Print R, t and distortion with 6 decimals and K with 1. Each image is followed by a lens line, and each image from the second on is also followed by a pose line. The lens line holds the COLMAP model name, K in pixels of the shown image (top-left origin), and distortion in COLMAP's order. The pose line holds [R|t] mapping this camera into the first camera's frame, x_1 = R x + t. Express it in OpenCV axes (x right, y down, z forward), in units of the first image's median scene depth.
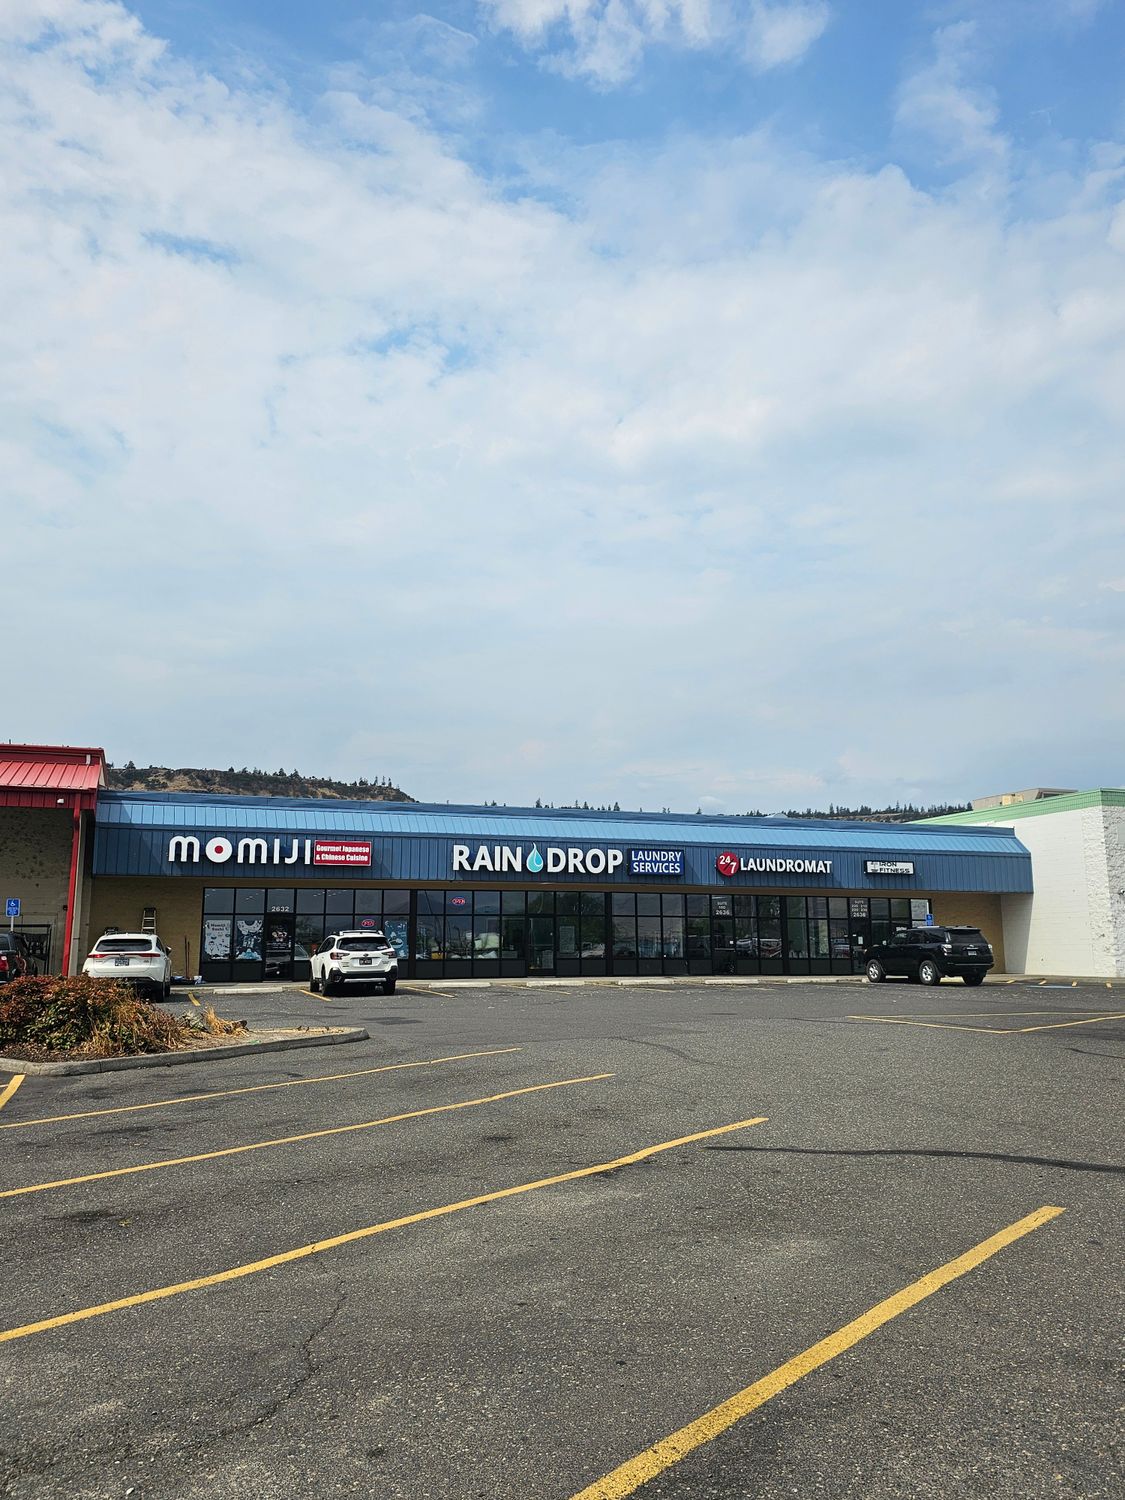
lens RADIAL K [[1144.2, 0, 550.5], [0, 1144.2, 750.2], [0, 0, 1]] dist [0.055108, -0.039616]
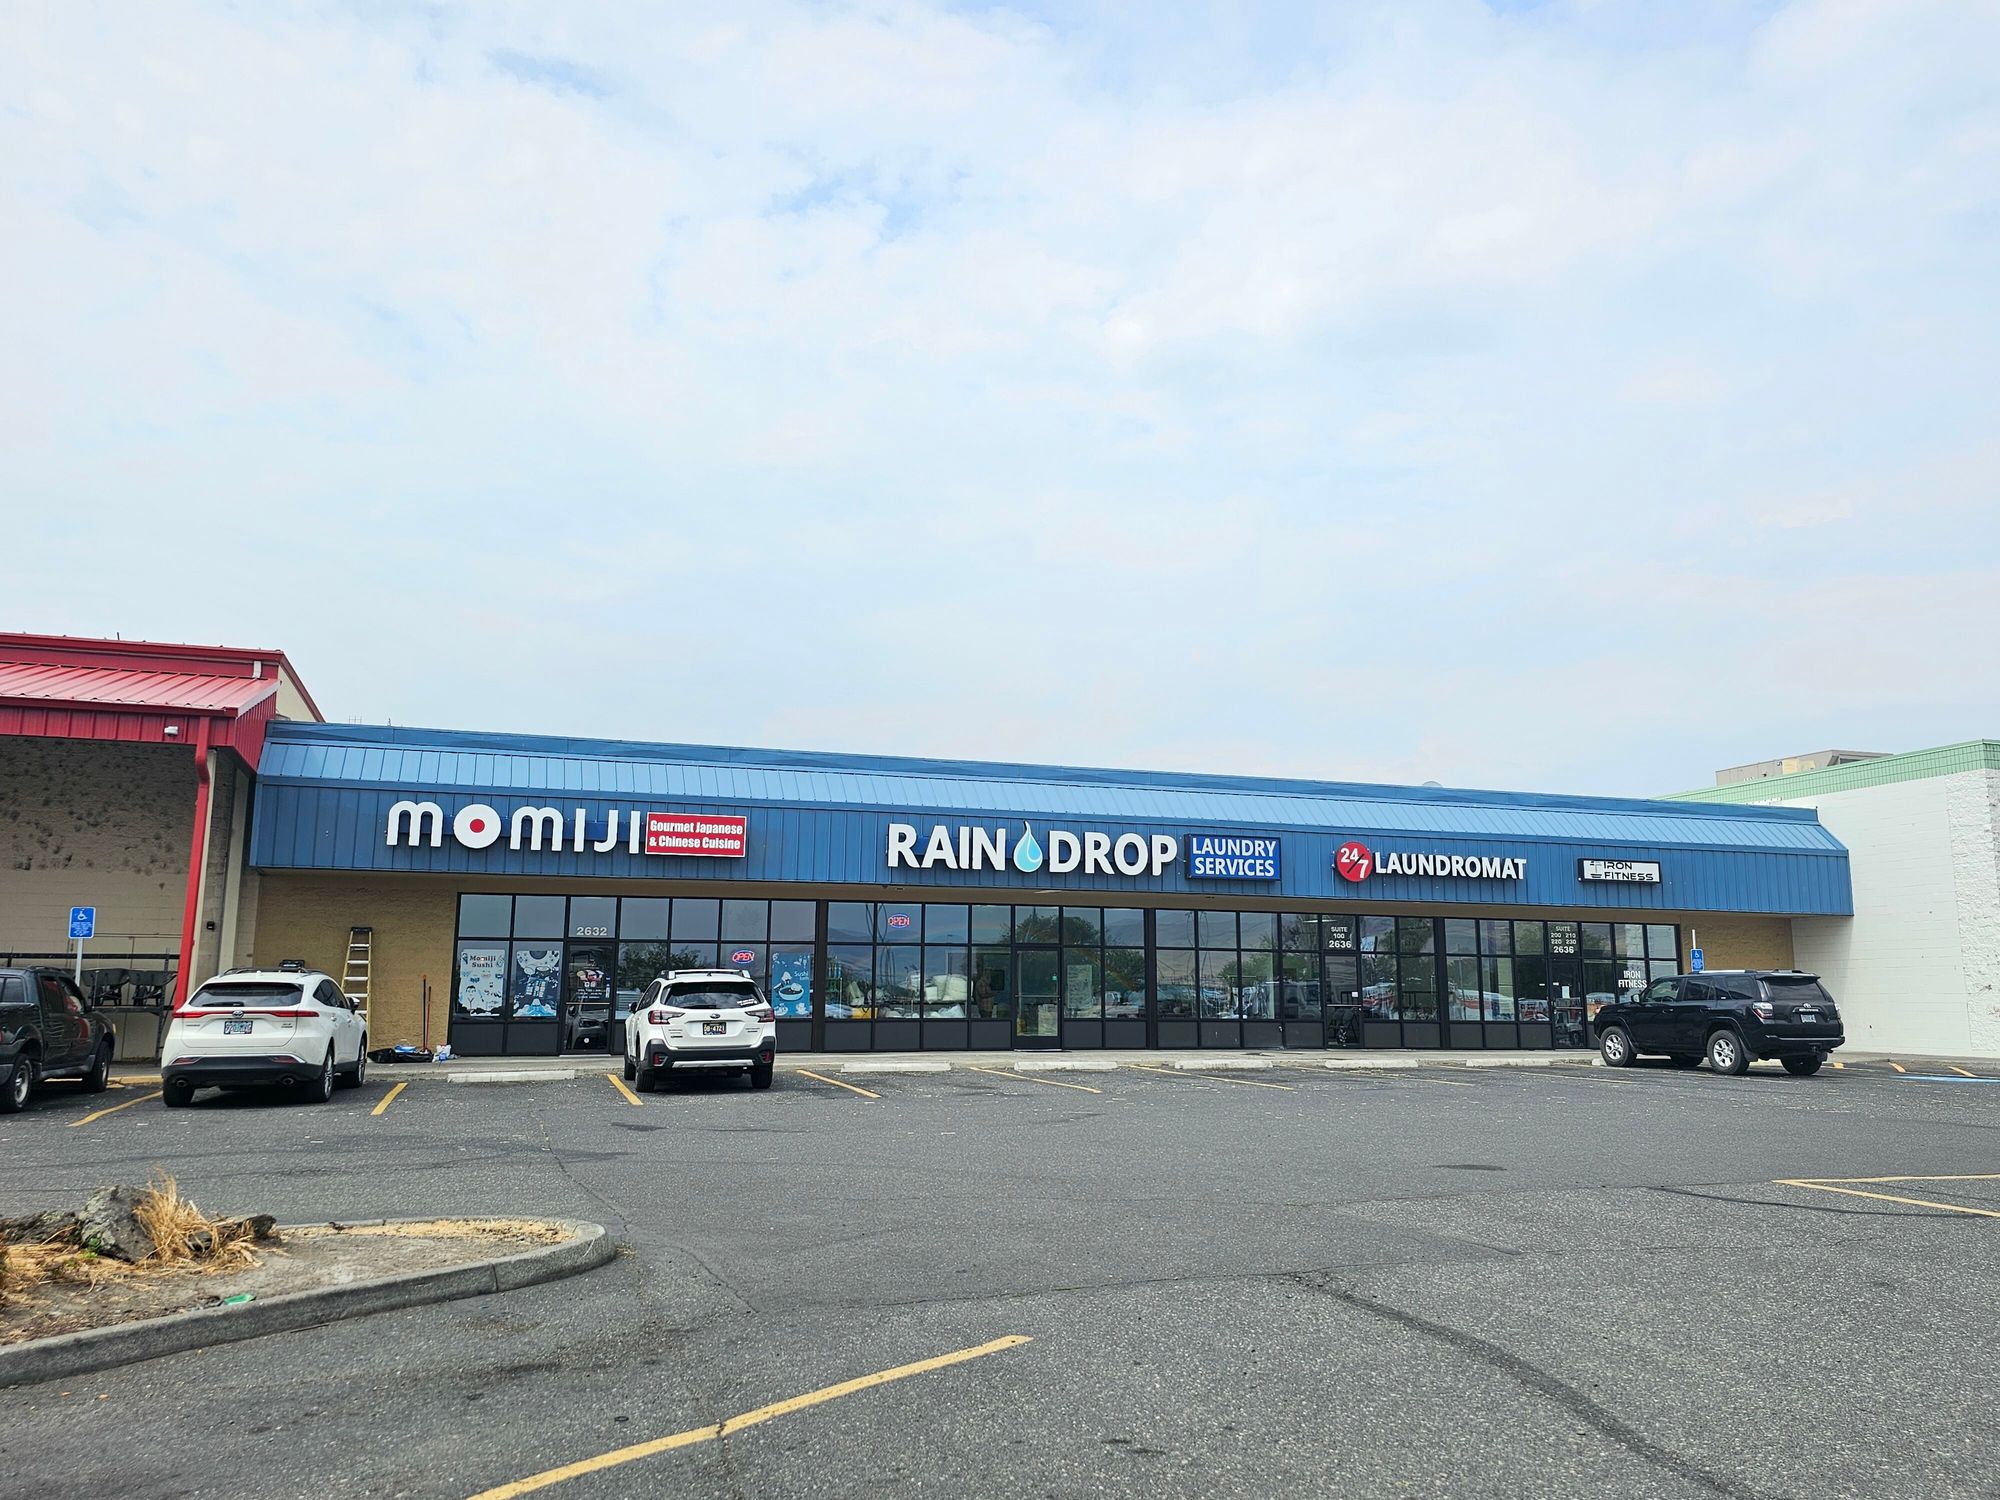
lens RADIAL K [[1525.6, 0, 996.6], [0, 1525.6, 741.0], [0, 0, 1]] dist [0.055108, -0.039616]
pose [[0.999707, 0.004279, -0.023833, -0.011982], [-0.004121, 0.999969, 0.006664, 0.036224], [0.023861, -0.006563, 0.999694, 0.231581]]
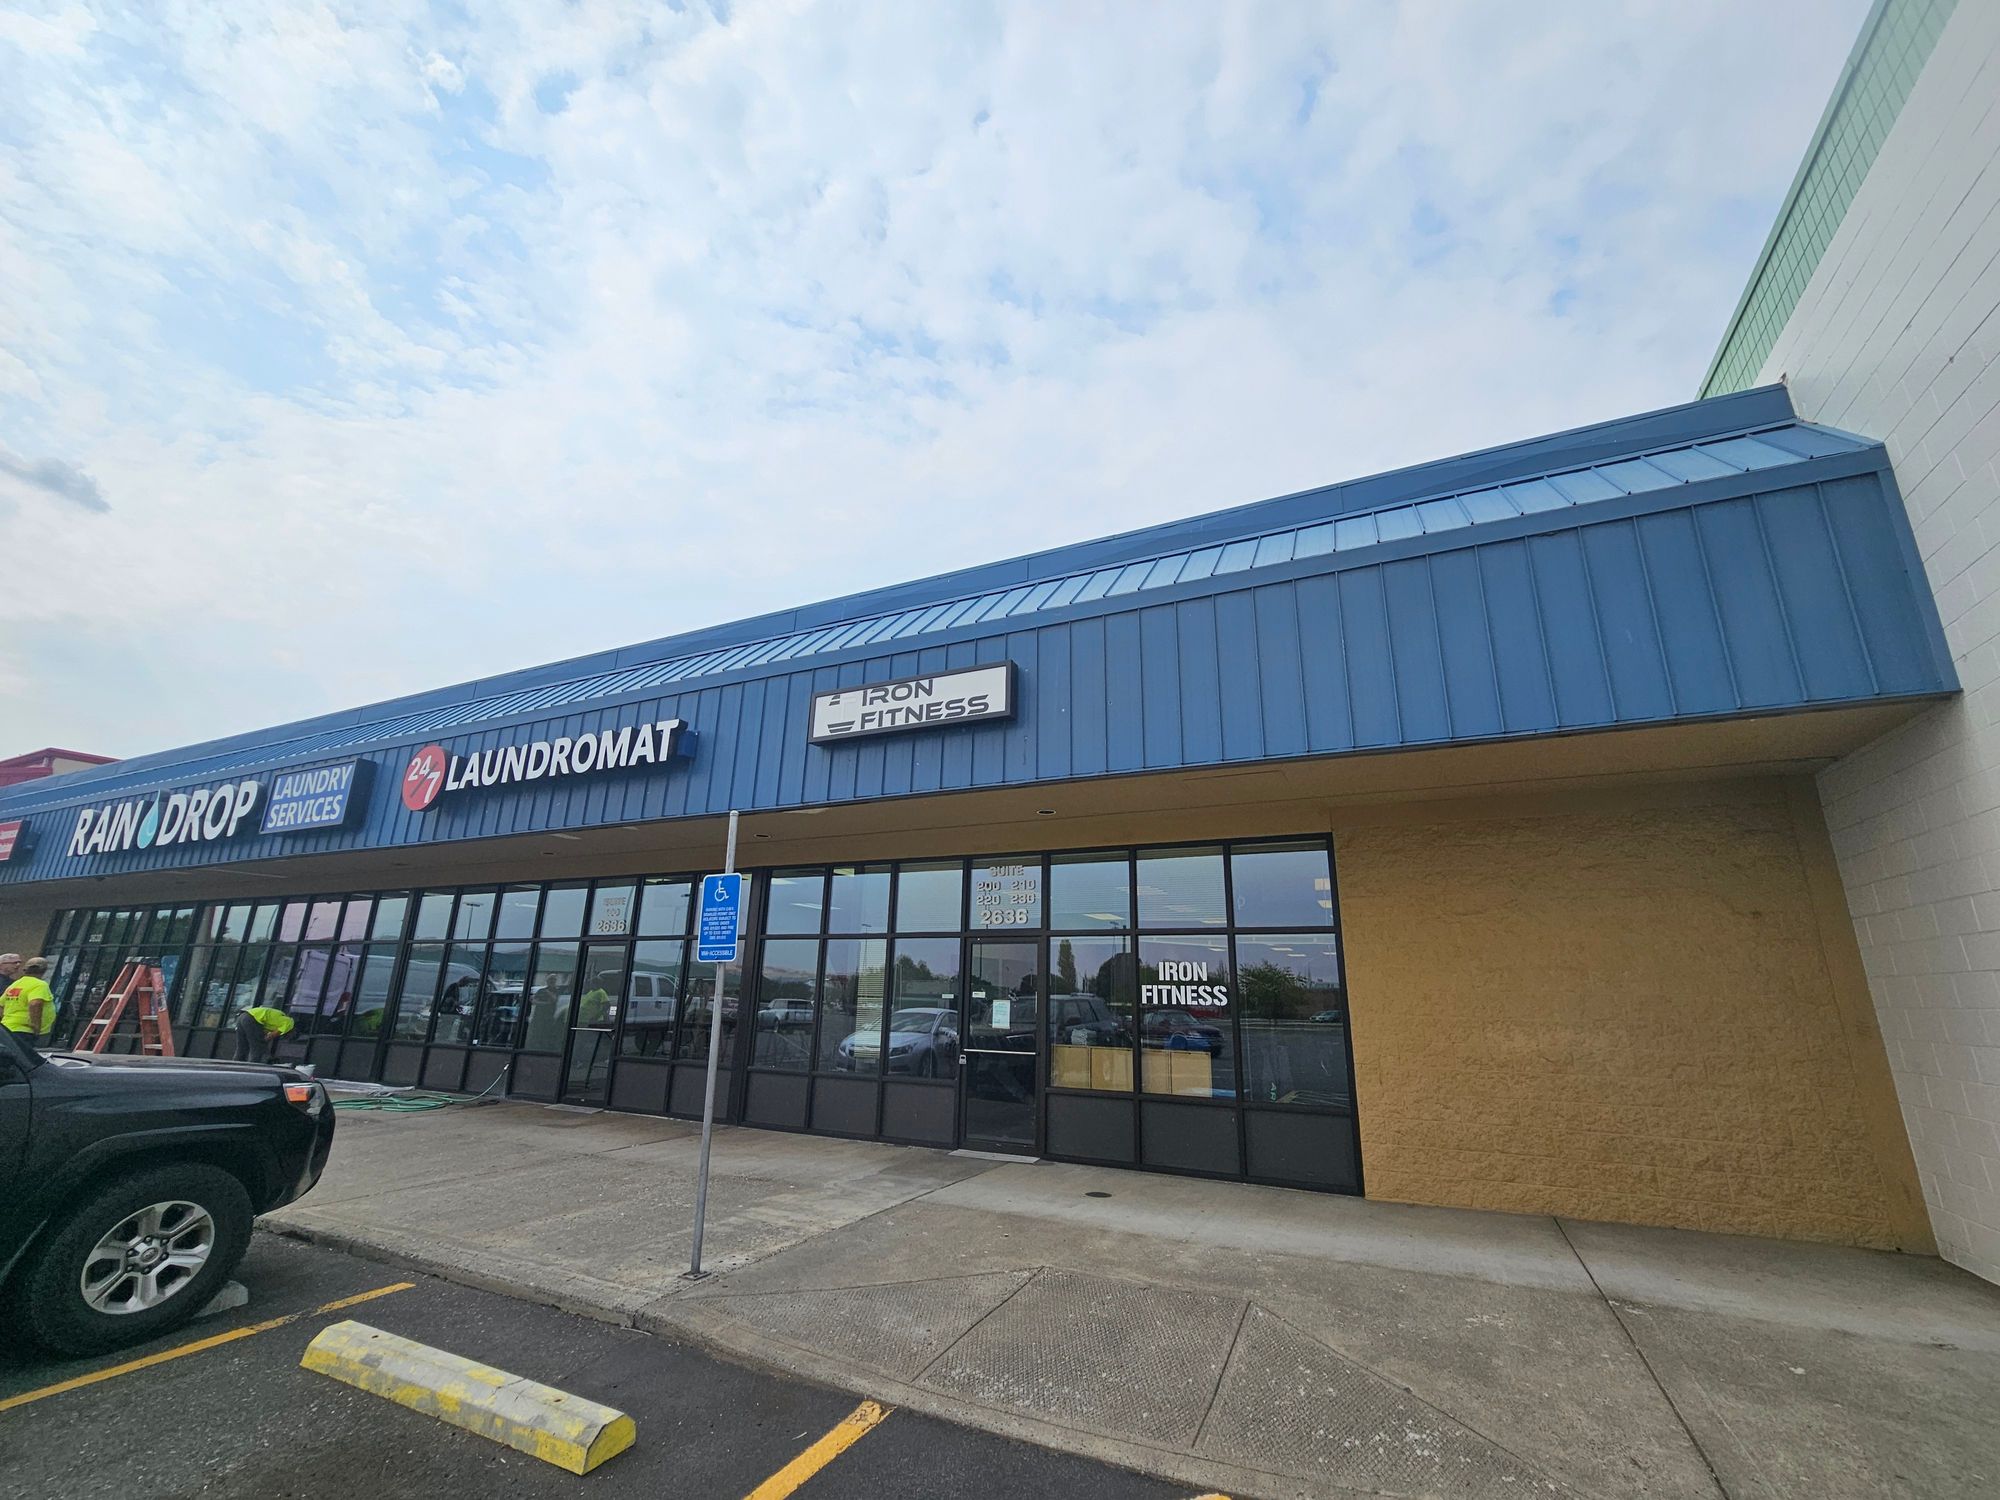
lens RADIAL K [[817.5, 0, 1024.0], [0, 817.5, 760.4], [0, 0, 1]] dist [-0.003557, 0.001648]
pose [[0.689513, -0.192723, -0.698161, 0.510463], [0.097367, 0.979863, -0.174324, 0.173353], [0.717699, 0.052221, 0.694393, 1.067330]]
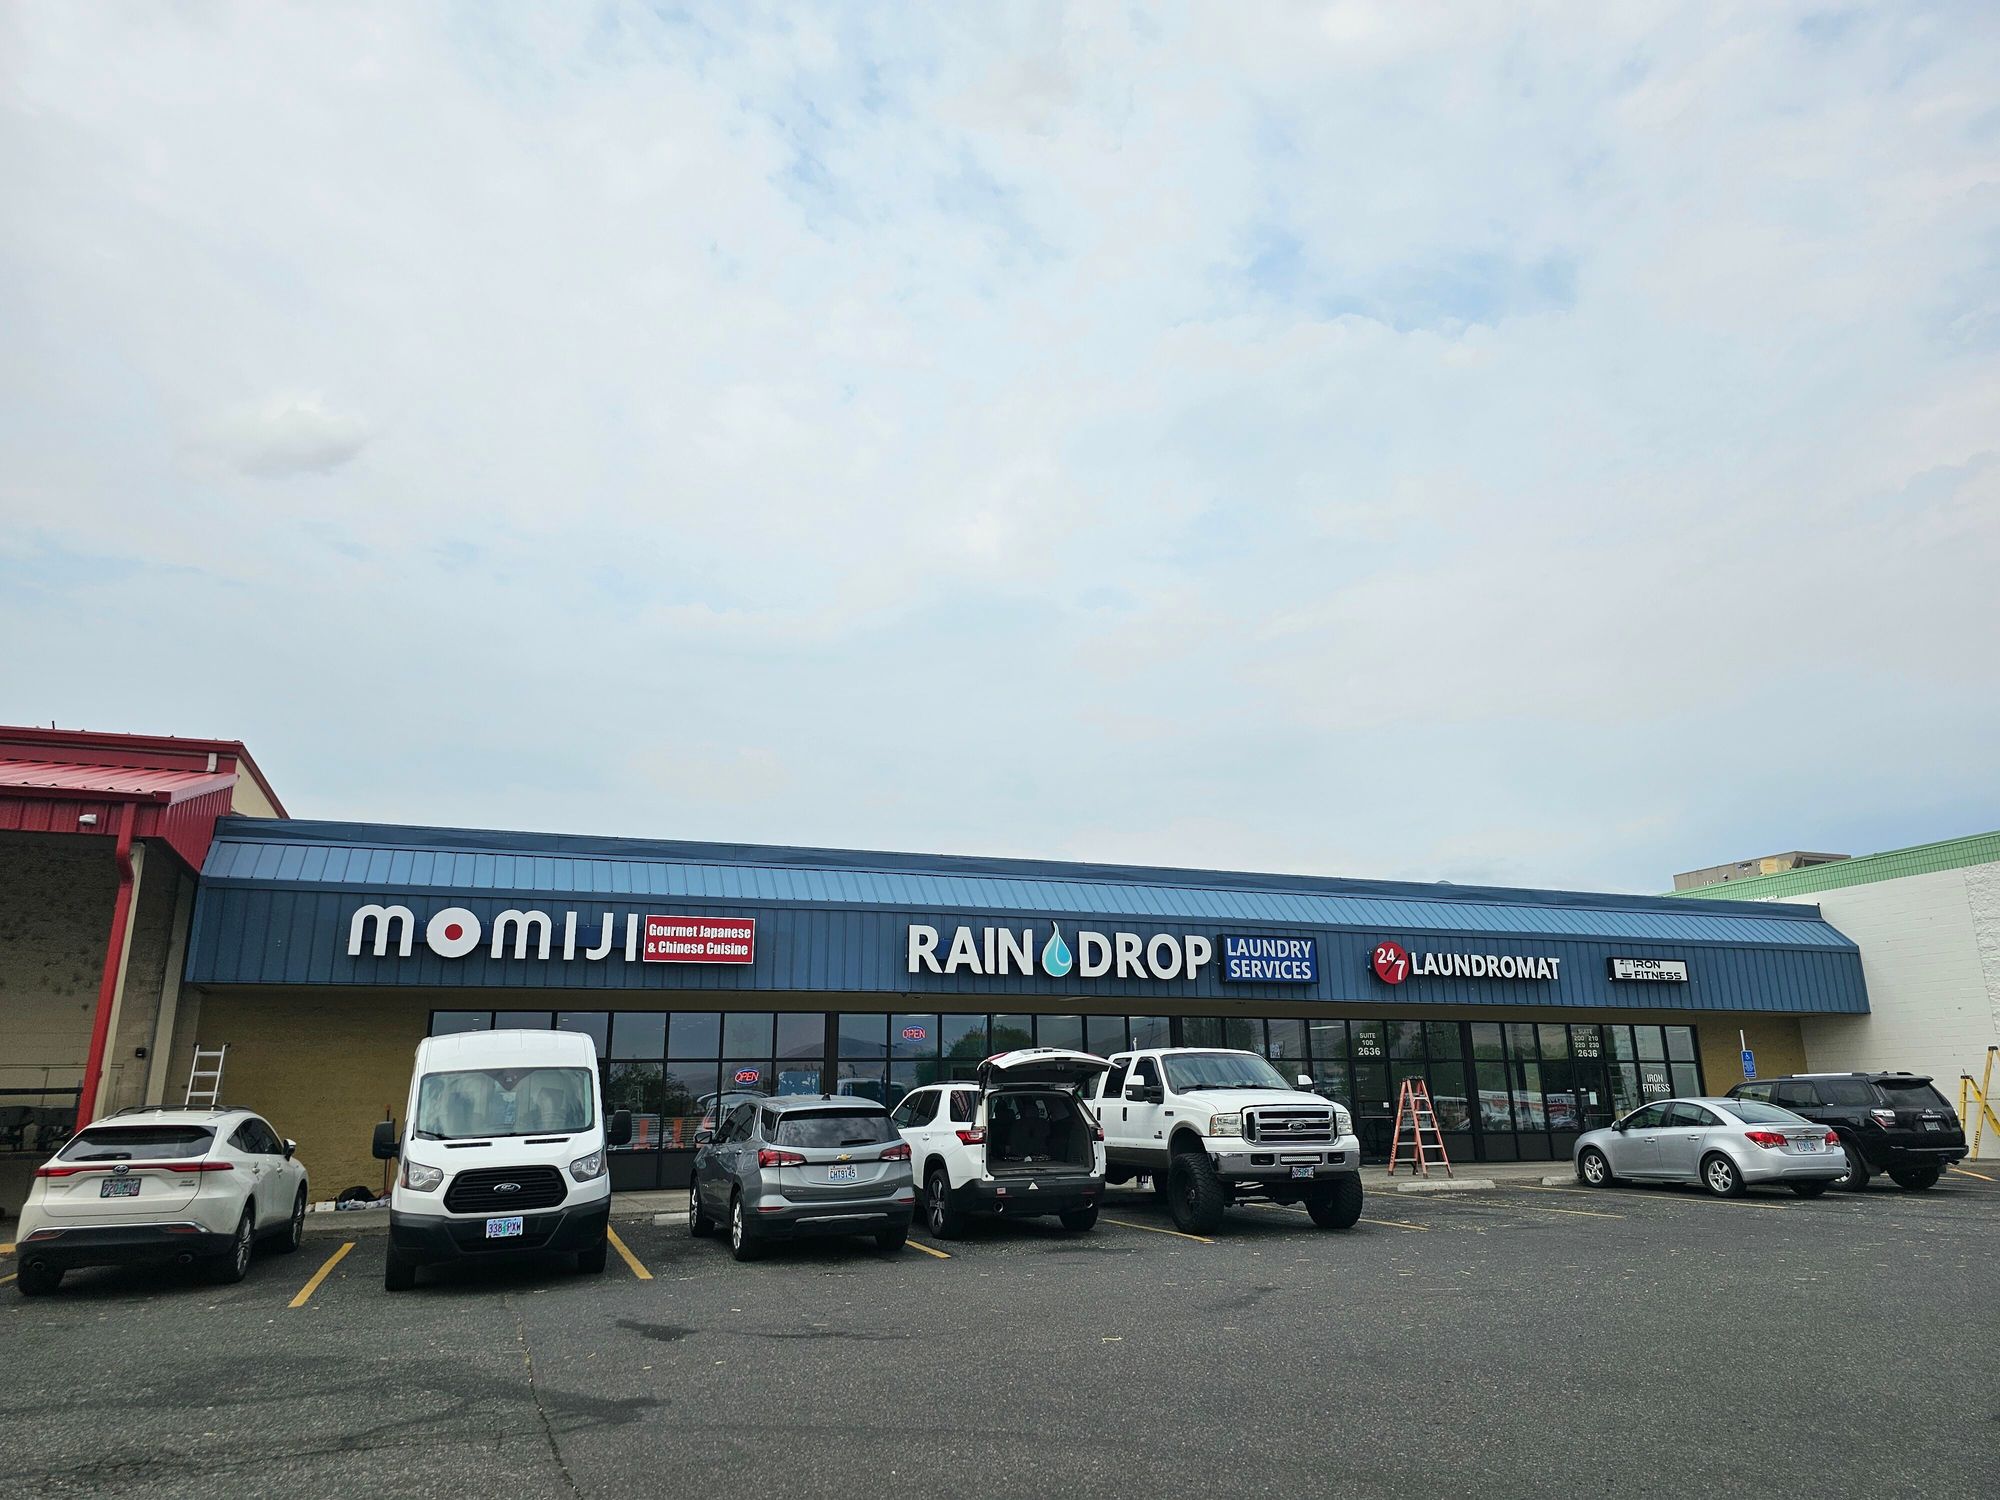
lens RADIAL K [[1332.3, 0, 984.5], [0, 1332.3, 735.3], [0, 0, 1]] dist [0.043873, -0.028028]
pose [[0.999845, -0.005928, 0.016552, -0.060476], [0.007496, 0.995317, -0.096378, 0.055849], [-0.015903, 0.096487, 0.995207, 0.378545]]
